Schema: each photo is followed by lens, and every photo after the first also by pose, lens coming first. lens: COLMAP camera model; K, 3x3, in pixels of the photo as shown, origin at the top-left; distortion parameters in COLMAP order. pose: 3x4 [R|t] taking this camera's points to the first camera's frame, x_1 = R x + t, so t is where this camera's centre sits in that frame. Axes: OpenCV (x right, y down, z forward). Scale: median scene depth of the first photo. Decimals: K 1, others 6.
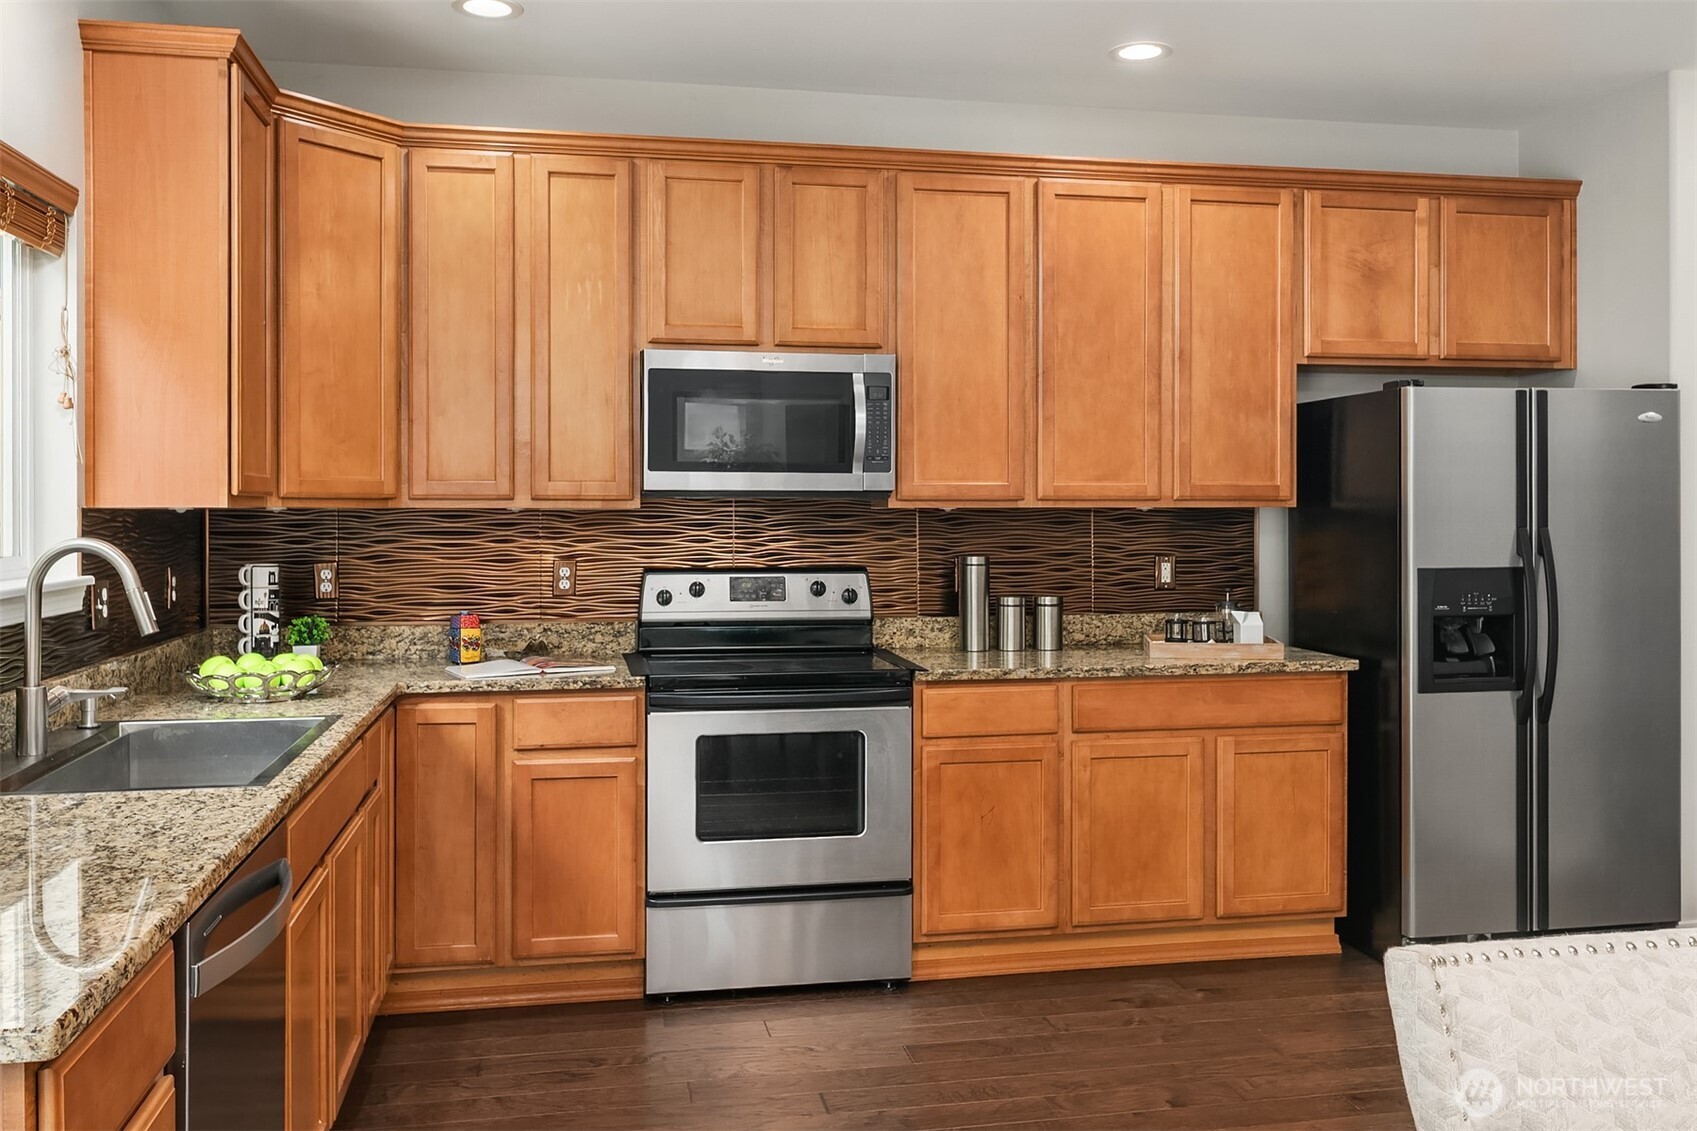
lens RADIAL K [[1398.7, 0, 846.6], [0, 1398.7, 503.6], [0, 0, 1]] dist [-0.004113, -0.006530]
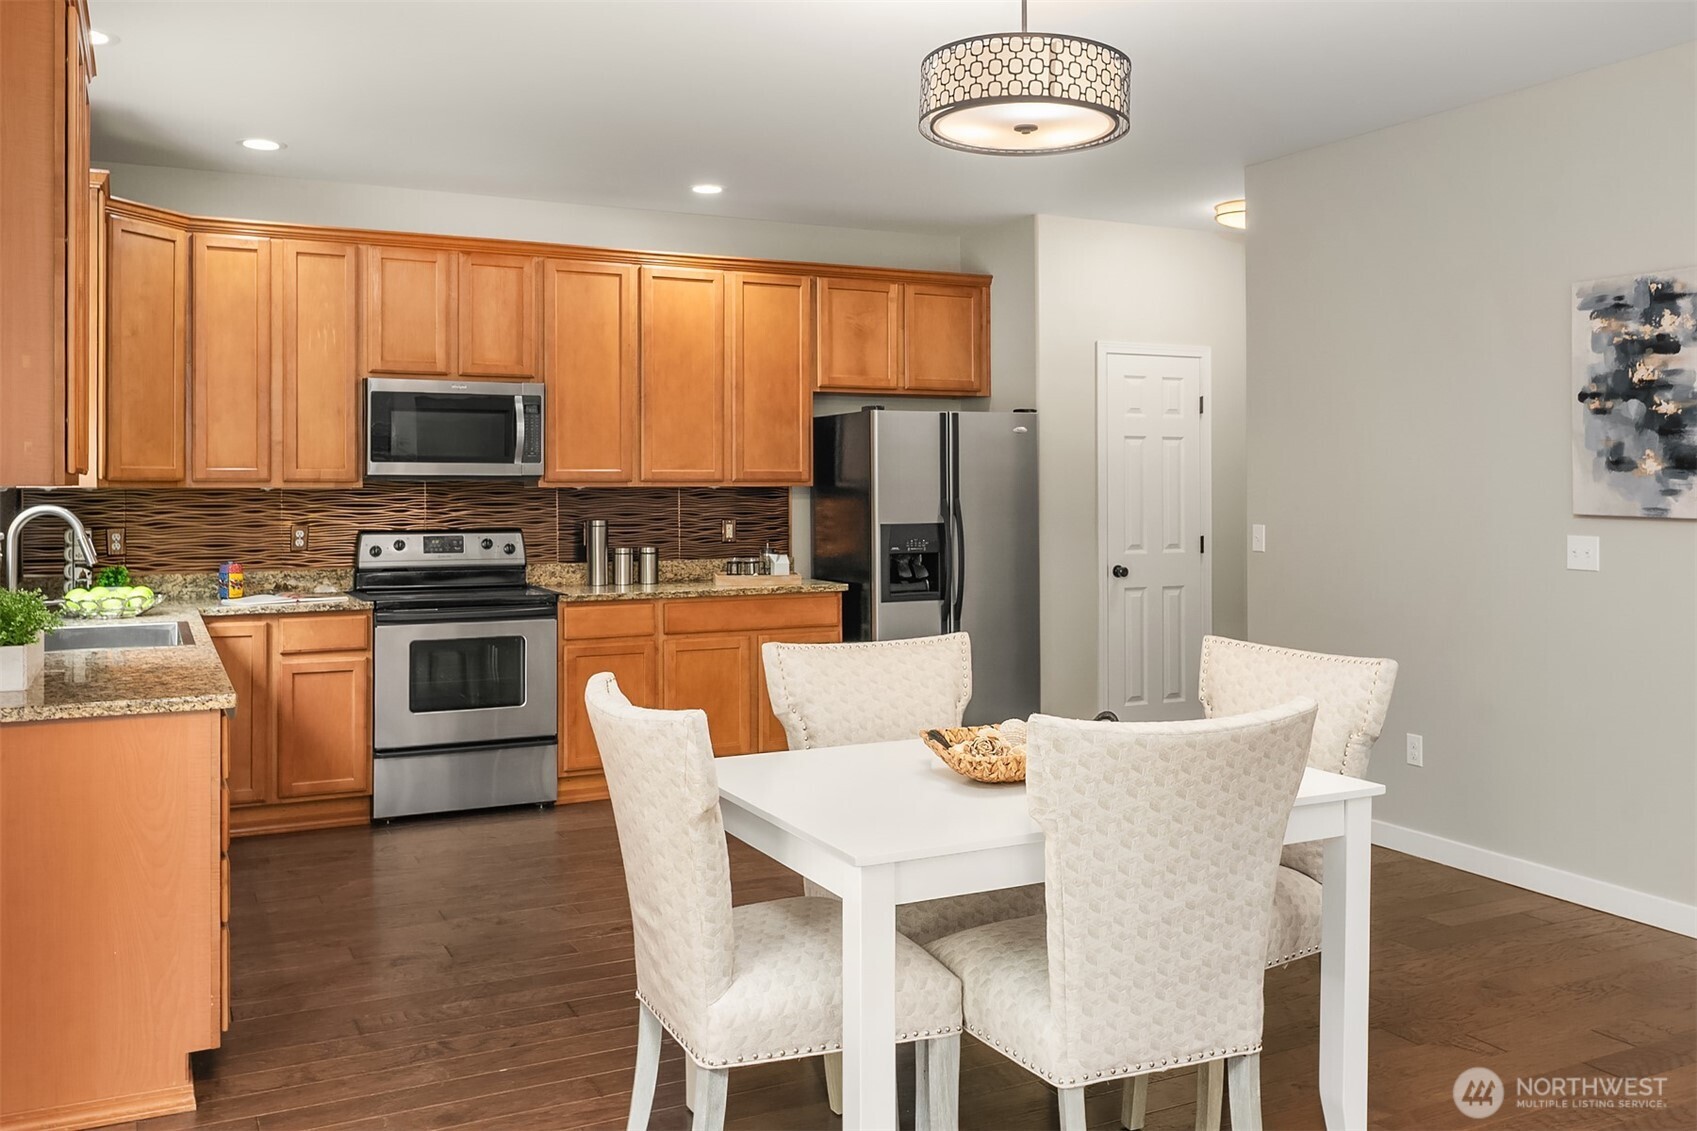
lens RADIAL K [[1398.7, 0, 863.6], [0, 1398.7, 484.5], [0, 0, 1]] dist [-0.004113, -0.006530]
pose [[0.958606, -0.001879, 0.284731, -0.062506], [0.002054, 0.999998, -0.000318, 0.001489], [-0.284729, 0.000889, 0.958608, -0.513941]]
